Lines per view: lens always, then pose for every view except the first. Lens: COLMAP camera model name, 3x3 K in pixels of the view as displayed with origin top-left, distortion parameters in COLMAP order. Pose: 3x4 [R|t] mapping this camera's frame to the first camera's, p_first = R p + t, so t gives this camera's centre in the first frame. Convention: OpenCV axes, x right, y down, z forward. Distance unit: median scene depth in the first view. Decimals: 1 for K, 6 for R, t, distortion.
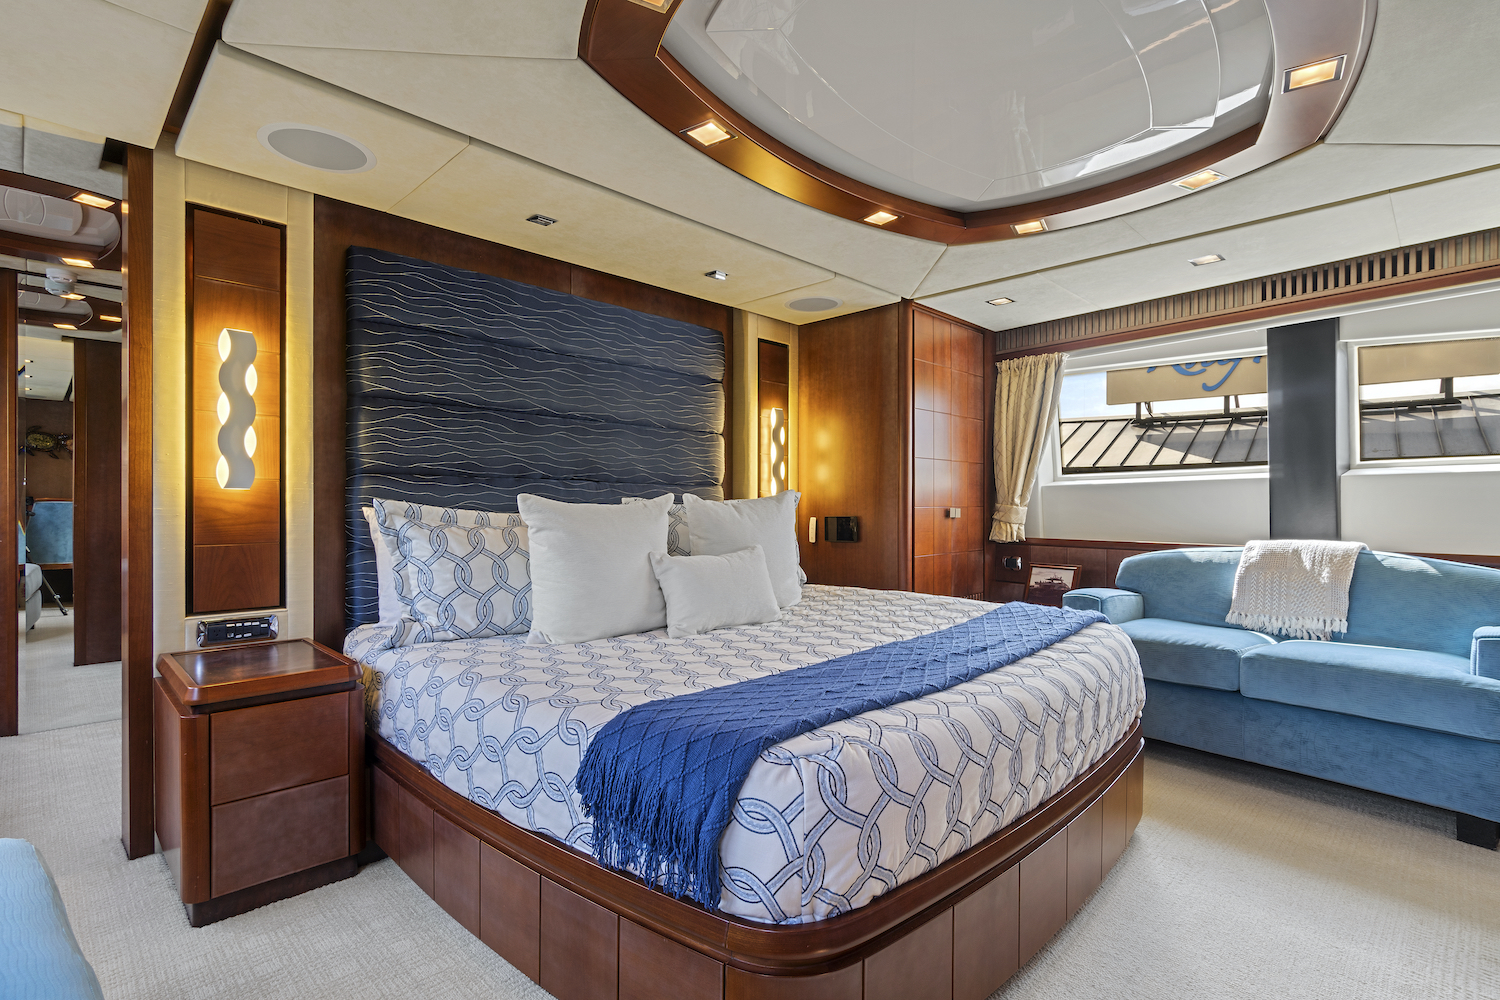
lens RADIAL K [[707.5, 0, 750.0], [0, 707.5, 500.0], [0, 0, 1]] dist [0.001002, -0.000088]
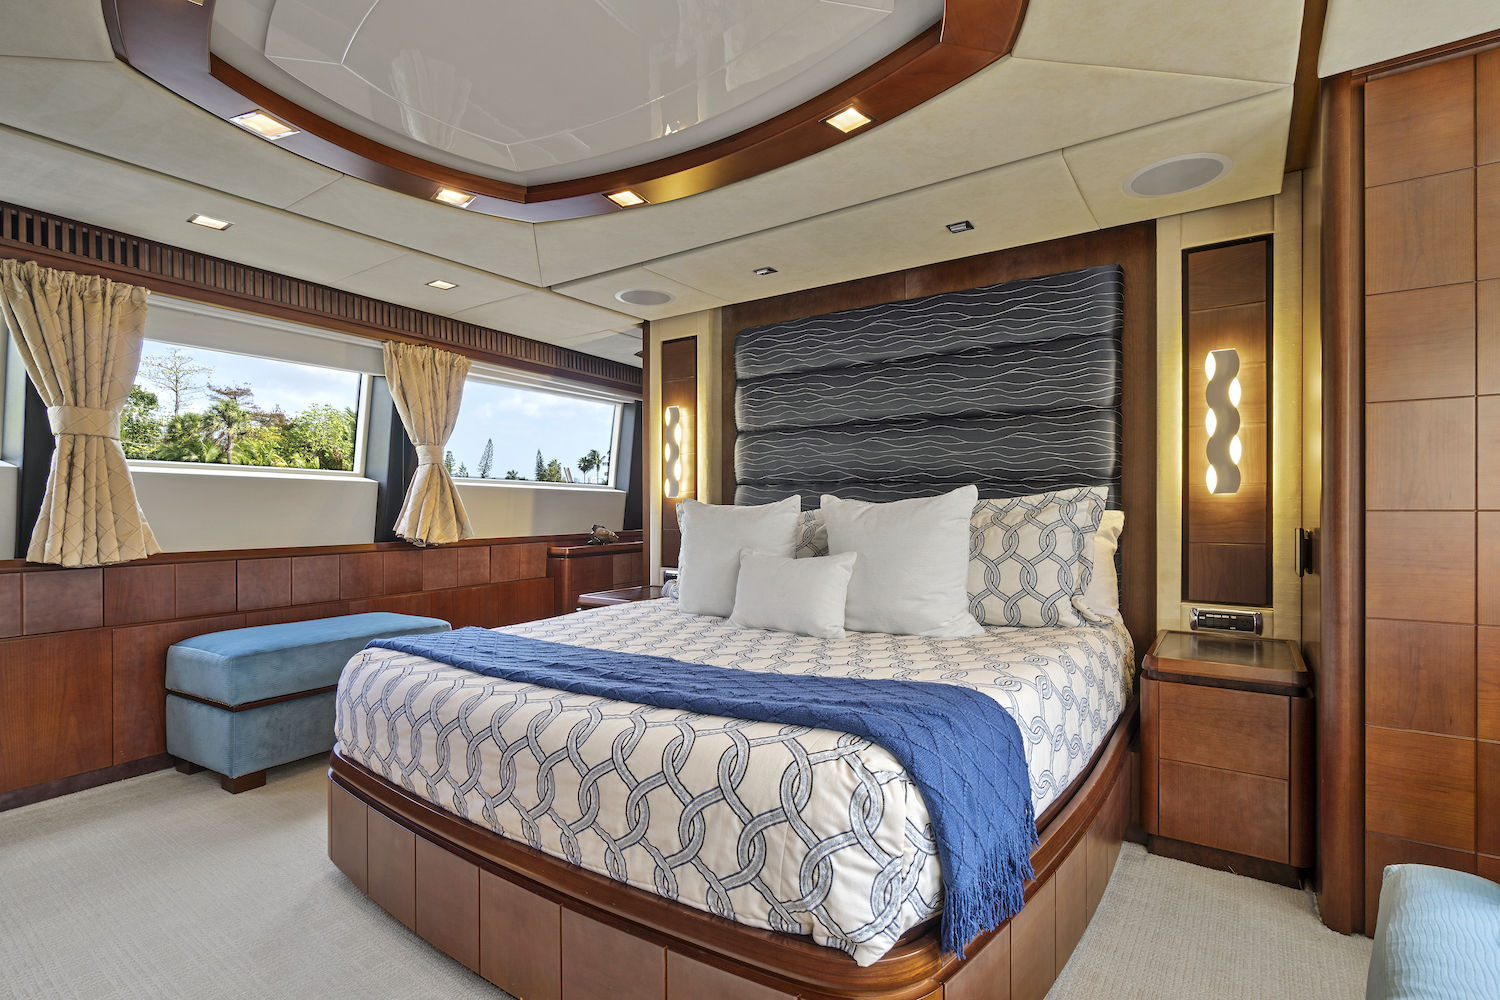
lens RADIAL K [[642.1, 0, 750.2], [0, 642.1, 506.2], [0, 0, 1]] dist [-0.049923, -0.000070]
pose [[0.201337, -0.000456, -0.979522, 0.469996], [0.004754, 0.999989, 0.000511, 0.002934], [0.979511, -0.004760, 0.201337, 0.473196]]
